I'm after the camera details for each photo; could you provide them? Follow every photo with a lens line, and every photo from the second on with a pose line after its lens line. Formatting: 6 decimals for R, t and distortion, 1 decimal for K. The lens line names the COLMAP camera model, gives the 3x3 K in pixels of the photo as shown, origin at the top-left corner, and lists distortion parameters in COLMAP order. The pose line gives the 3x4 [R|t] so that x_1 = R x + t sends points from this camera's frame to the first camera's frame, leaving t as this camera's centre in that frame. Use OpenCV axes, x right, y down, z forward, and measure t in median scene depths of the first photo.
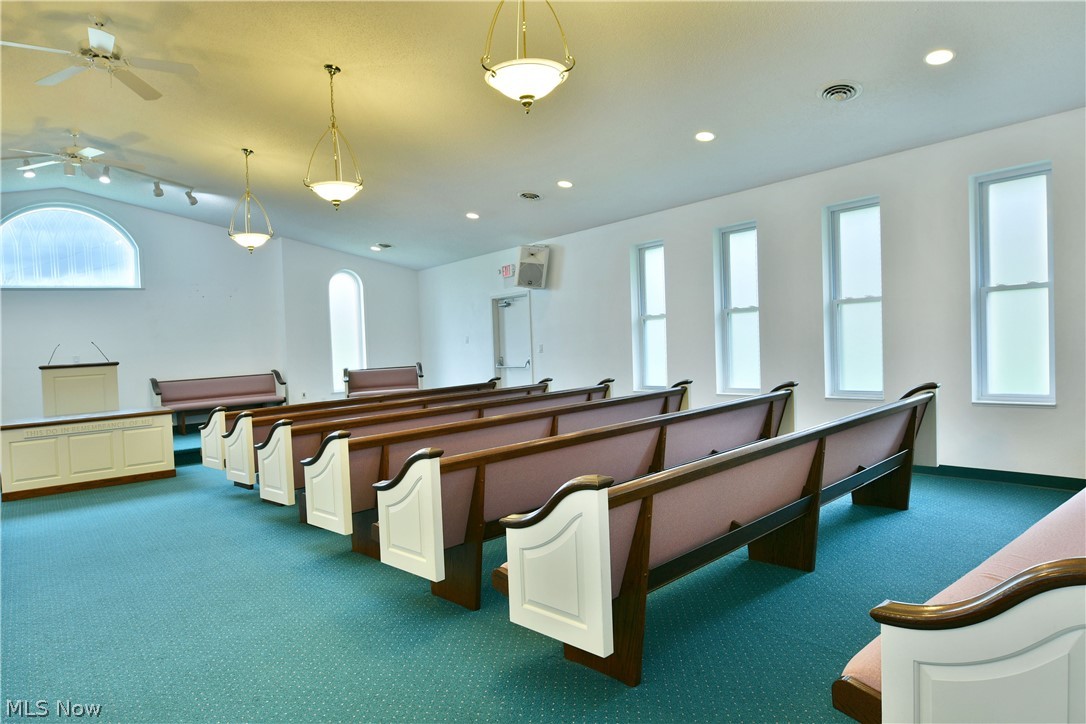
lens RADIAL K [[656.5, 0, 534.3], [0, 656.5, 368.7], [0, 0, 1]] dist [-0.014220, 0.000066]
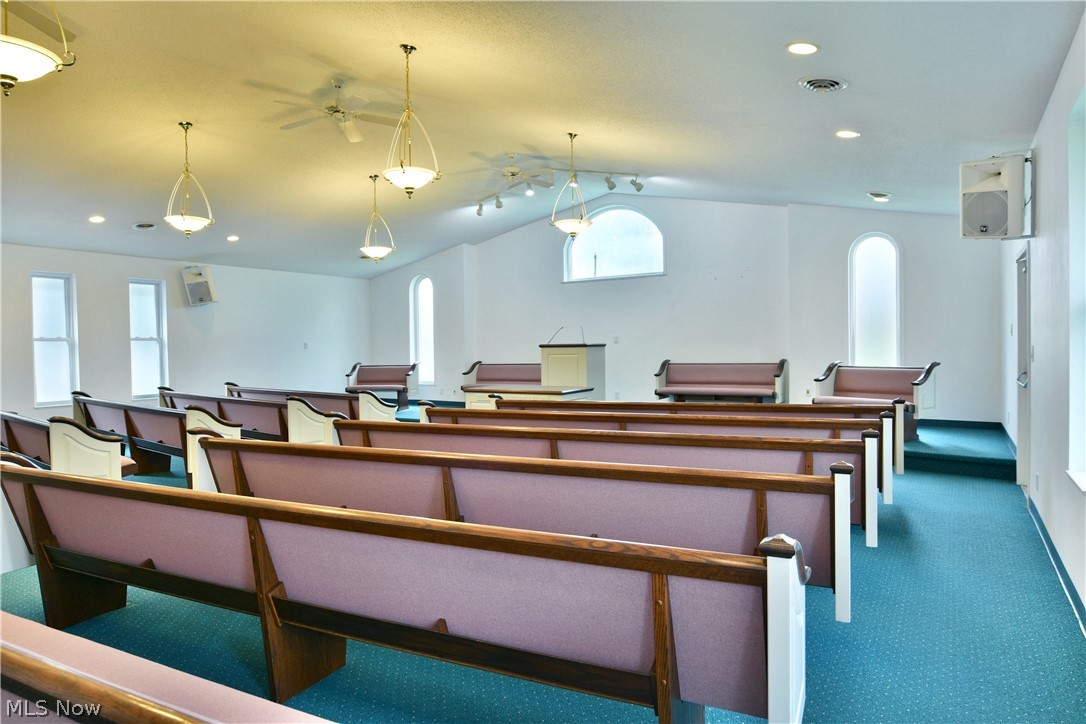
lens RADIAL K [[656.5, 0, 537.0], [0, 656.5, 358.6], [0, 0, 1]] dist [-0.014220, 0.000066]
pose [[0.342065, 0.067798, -0.937227, 0.369361], [-0.041678, 0.997507, 0.056947, -0.042712], [0.938752, 0.019582, 0.344038, 0.488444]]
